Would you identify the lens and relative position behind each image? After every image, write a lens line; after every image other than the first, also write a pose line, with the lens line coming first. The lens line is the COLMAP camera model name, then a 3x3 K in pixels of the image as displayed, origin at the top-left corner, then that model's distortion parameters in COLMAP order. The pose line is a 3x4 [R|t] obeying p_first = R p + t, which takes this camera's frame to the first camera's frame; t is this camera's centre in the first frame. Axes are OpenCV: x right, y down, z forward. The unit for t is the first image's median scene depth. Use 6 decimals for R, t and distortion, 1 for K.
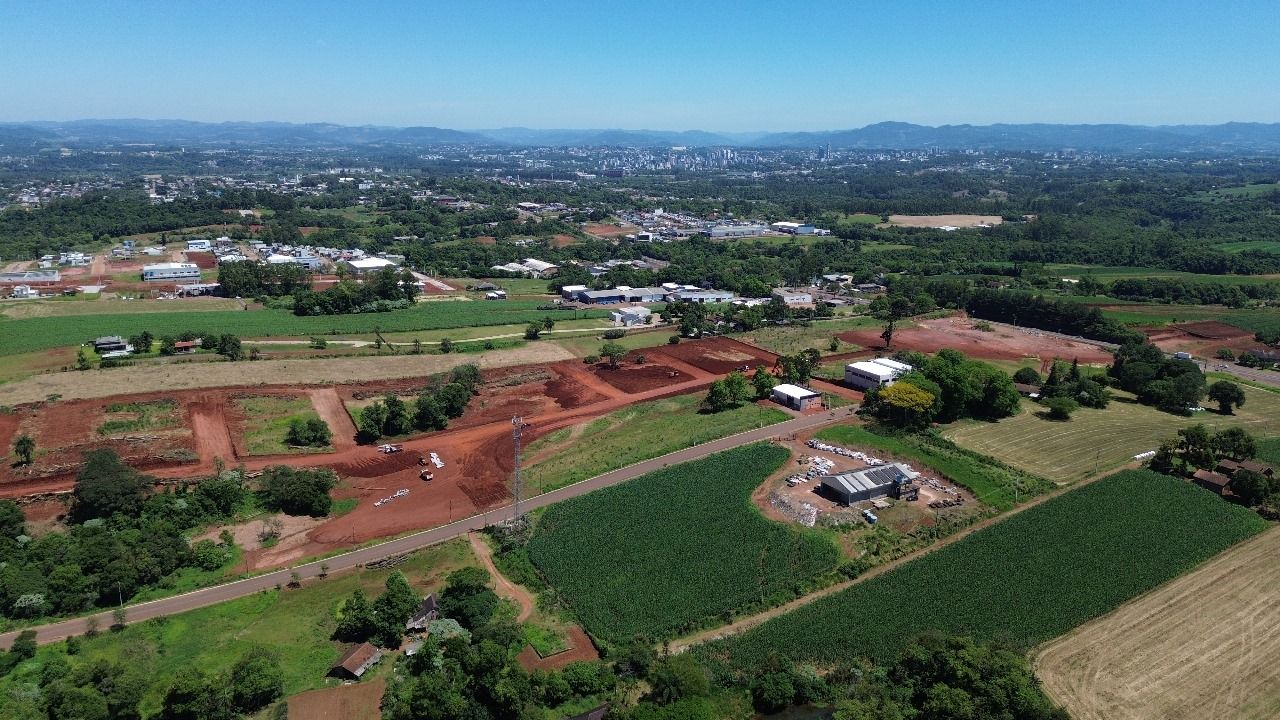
lens RADIAL K [[905.6, 0, 646.6], [0, 905.6, 354.8], [0, 0, 1]] dist [0.077817, -0.076929]
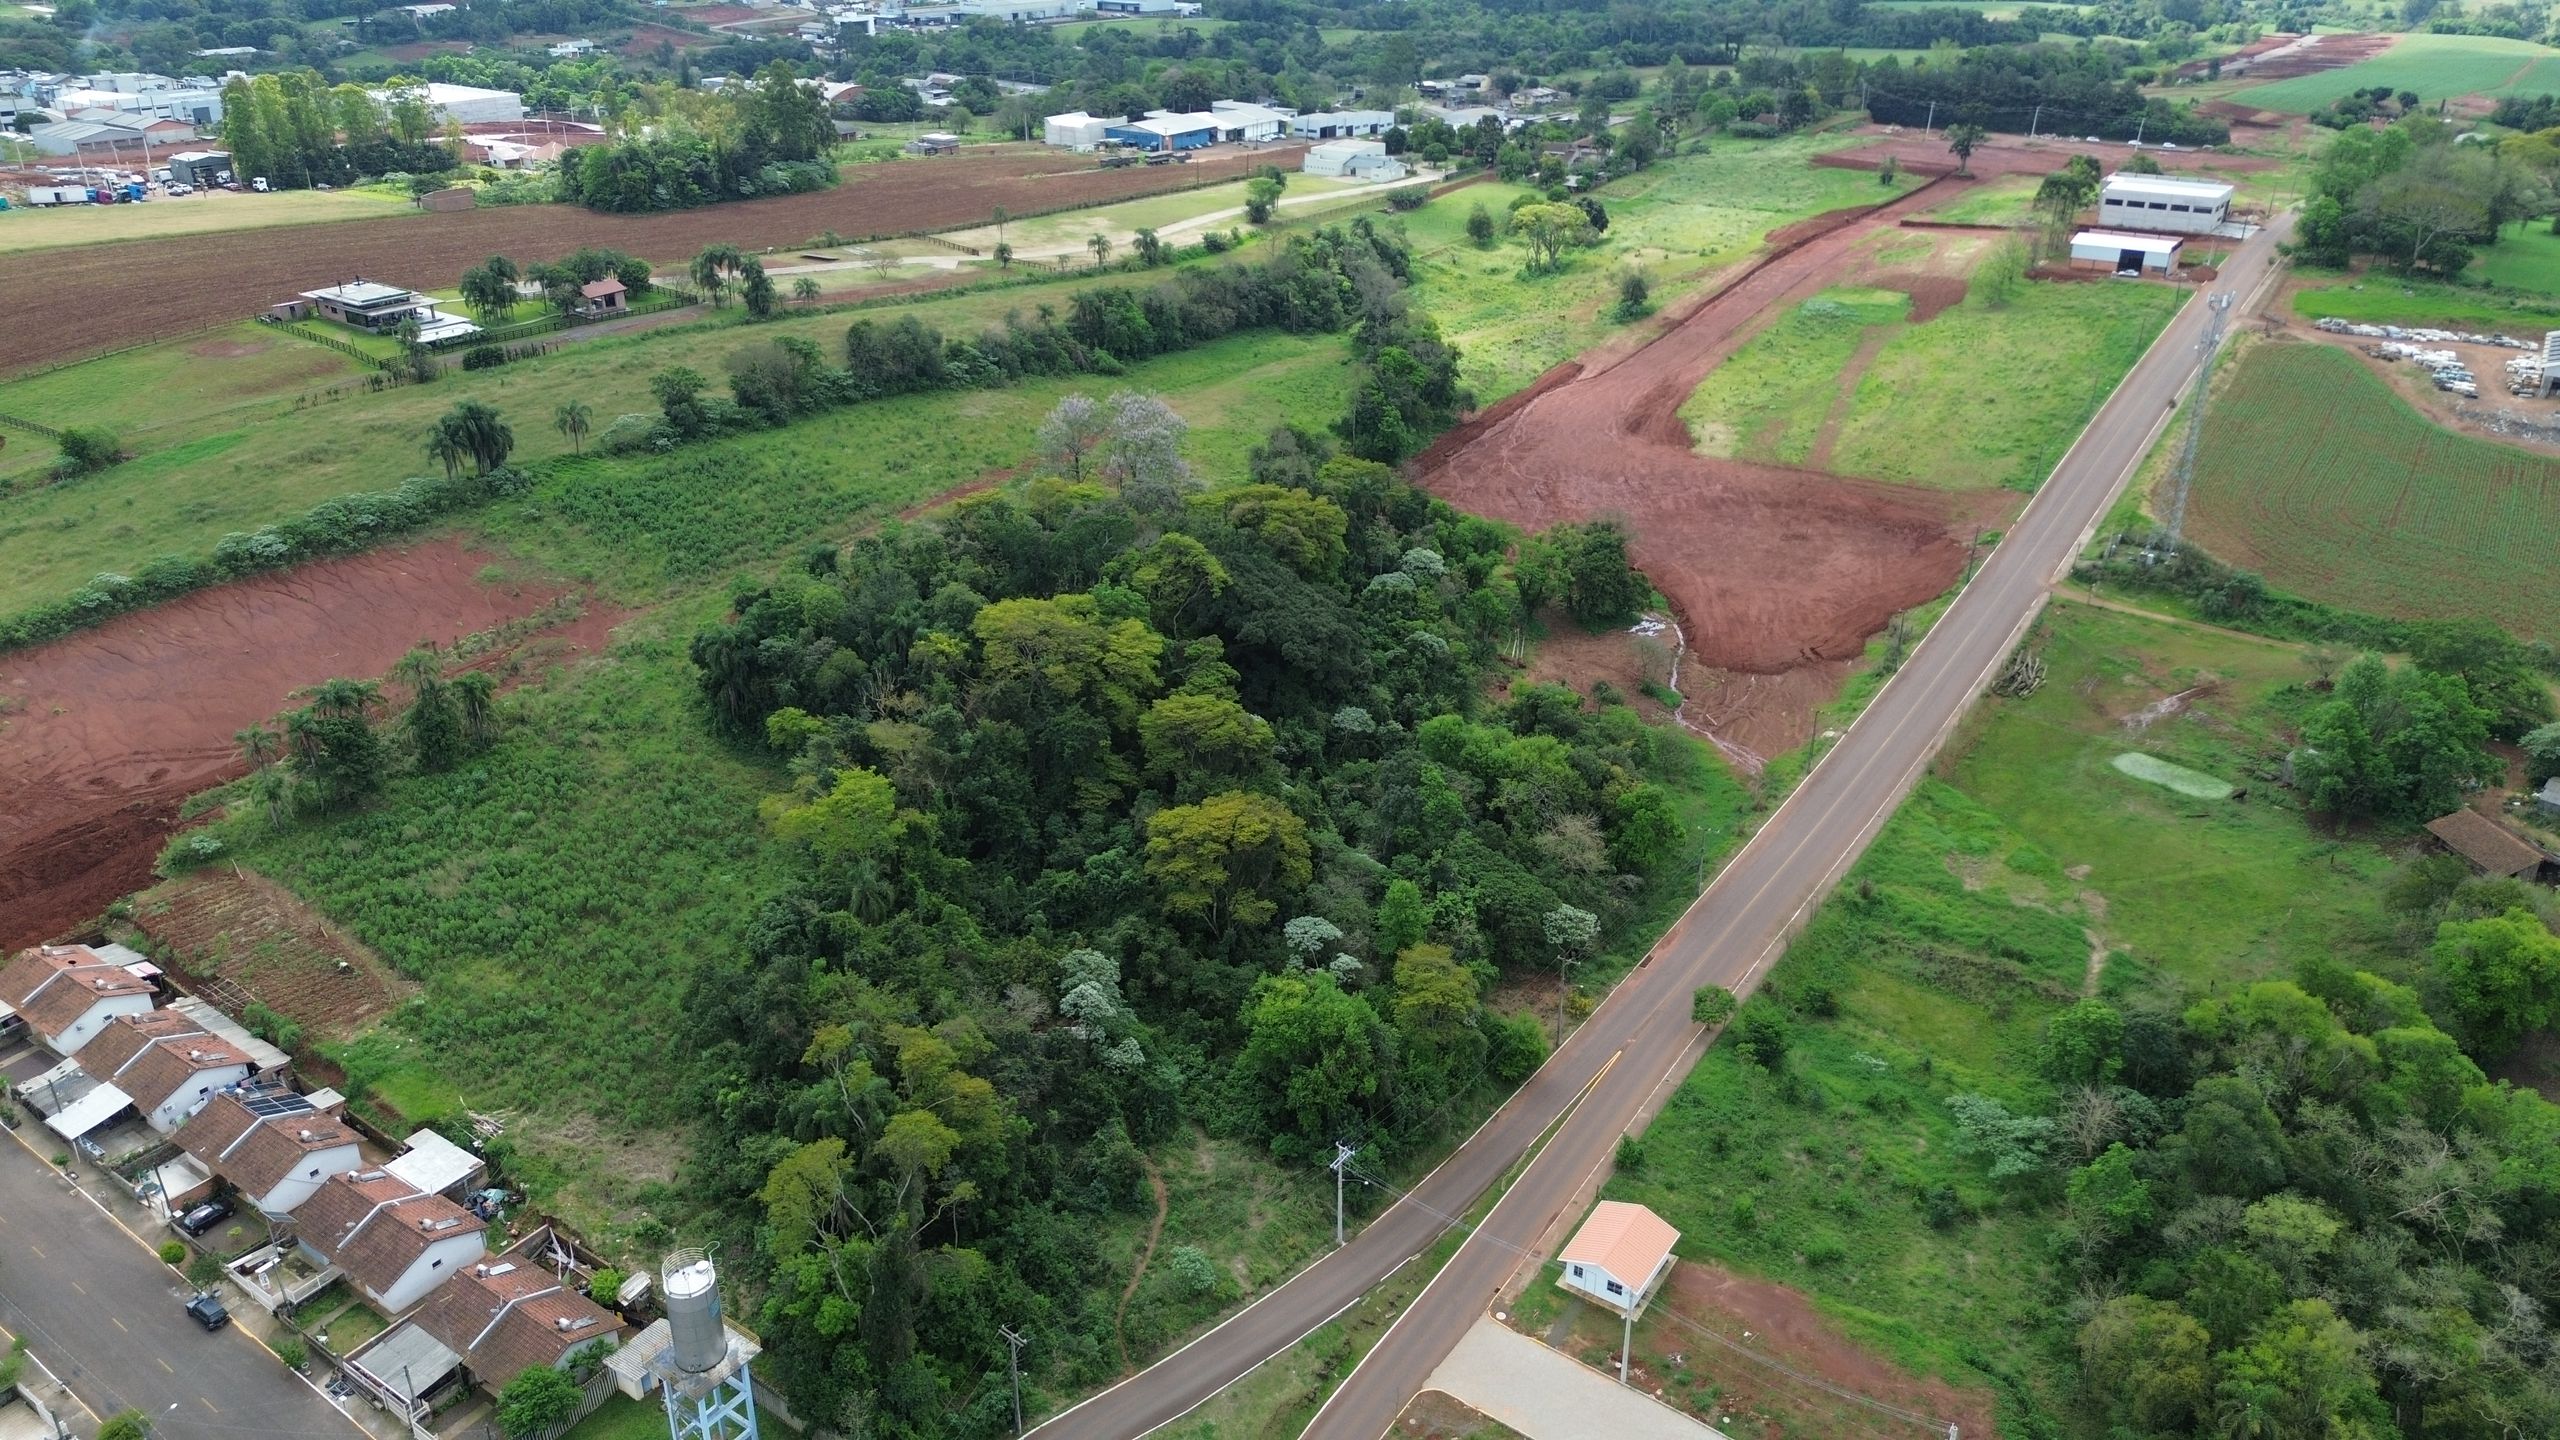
lens RADIAL K [[1811.1, 0, 1293.1], [0, 1811.1, 709.7], [0, 0, 1]] dist [0.077817, -0.076929]
pose [[0.897908, -0.188325, 0.397863, -0.546397], [0.101671, 0.968147, 0.228811, 0.010563], [-0.428281, -0.165000, 0.888454, 0.233137]]
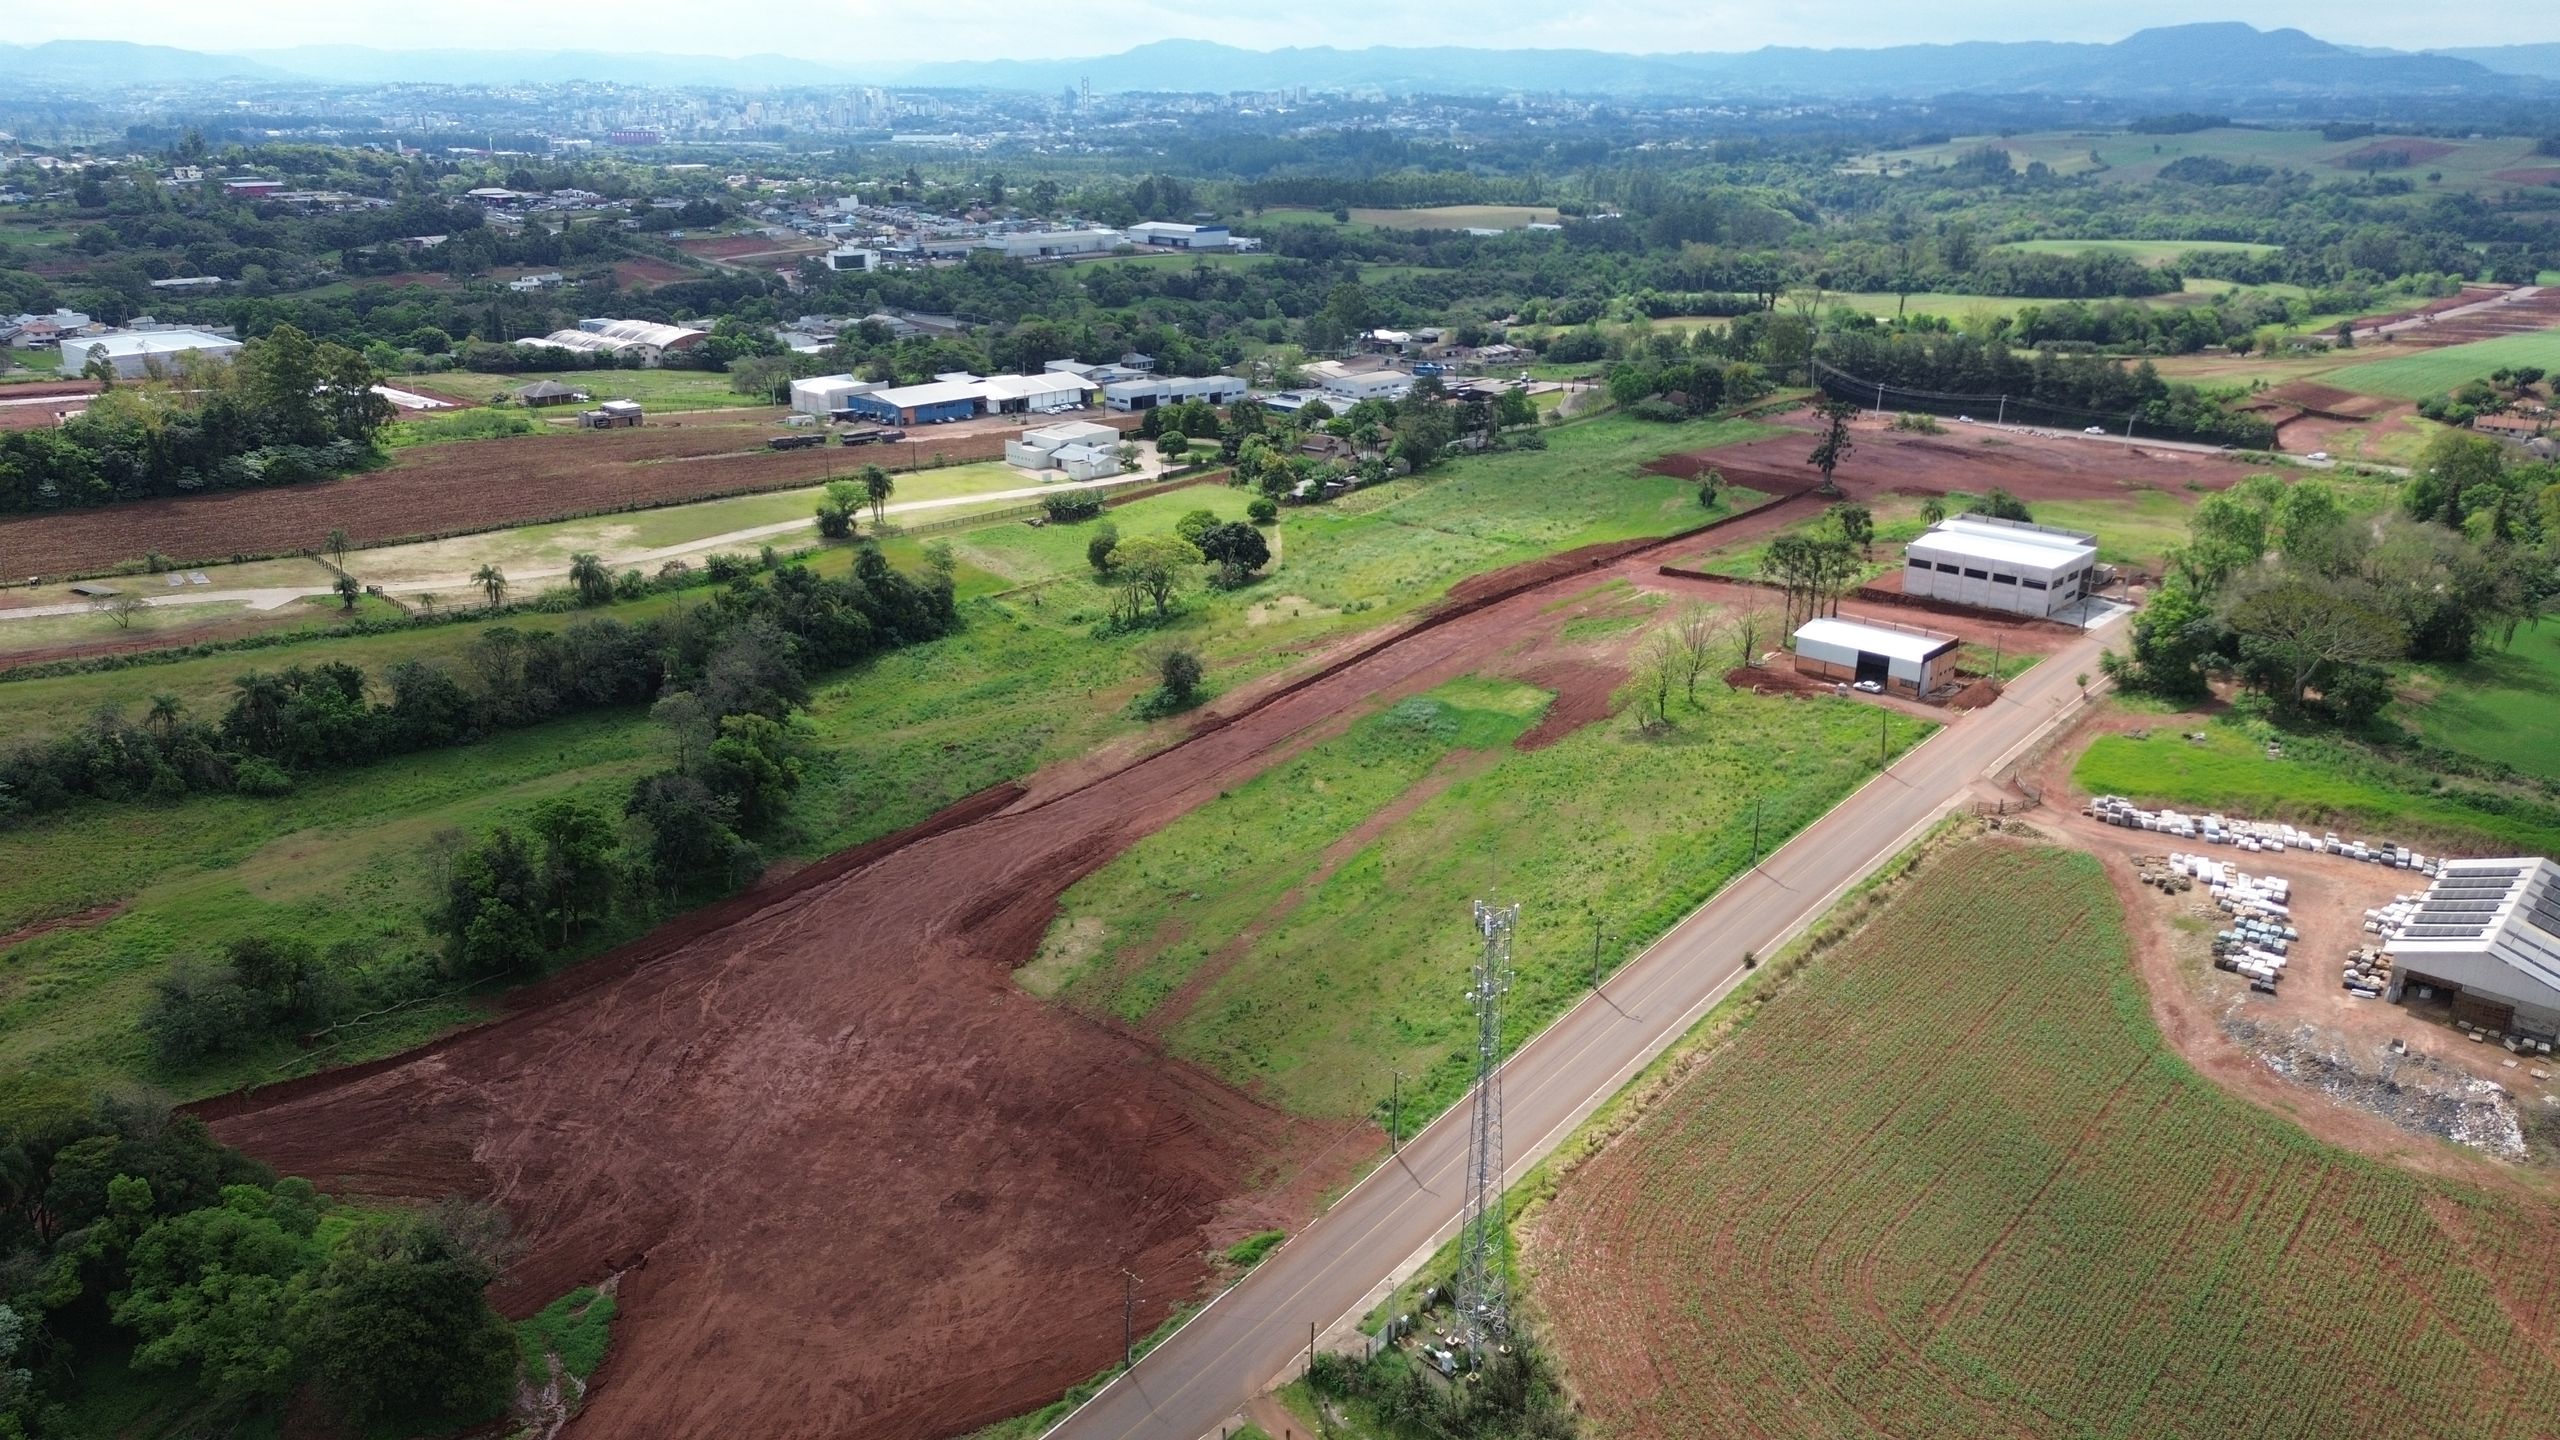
lens RADIAL K [[1811.1, 0, 1293.1], [0, 1811.1, 709.7], [0, 0, 1]] dist [0.077817, -0.076929]
pose [[0.951395, -0.102954, 0.290255, -0.182984], [0.073179, 0.991048, 0.111661, -0.019272], [-0.299153, -0.084993, 0.950412, 0.357851]]
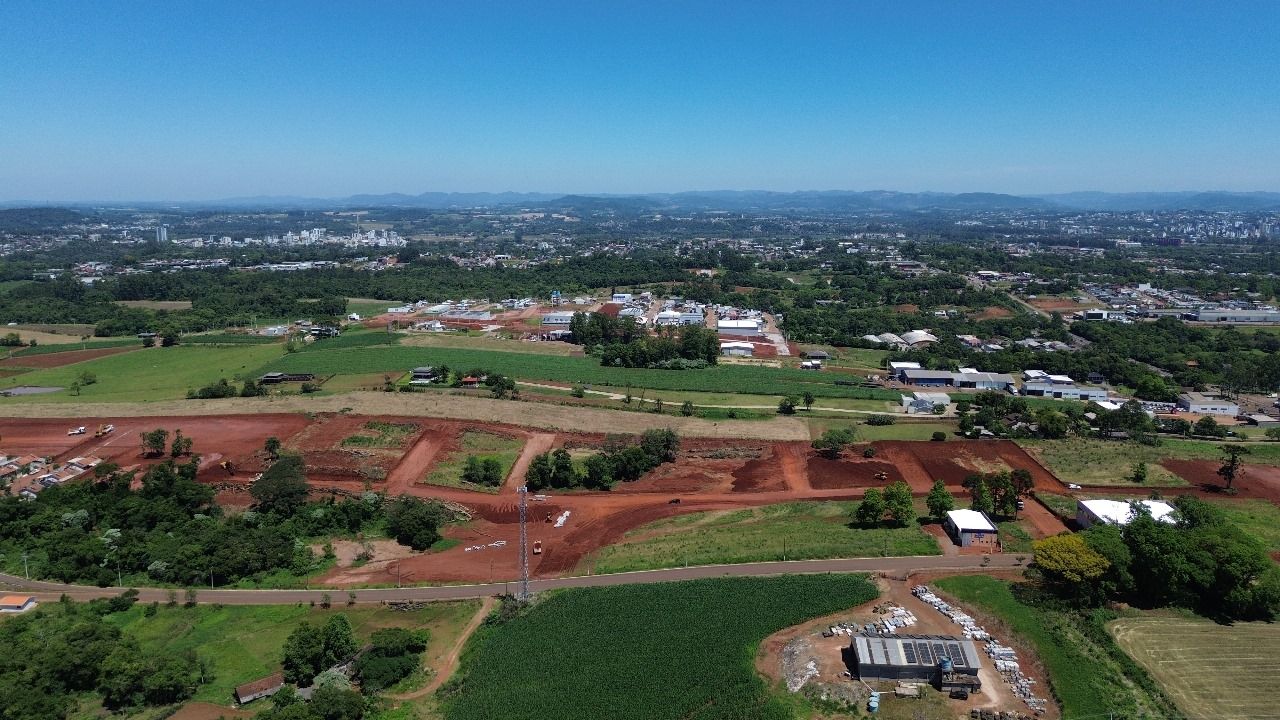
lens RADIAL K [[905.6, 0, 646.6], [0, 905.6, 354.8], [0, 0, 1]] dist [0.077817, -0.076929]
pose [[0.834742, 0.090670, -0.543125, 0.275160], [-0.127936, 0.991293, -0.031140, -0.032256], [0.535573, 0.095480, 0.839074, 0.146632]]
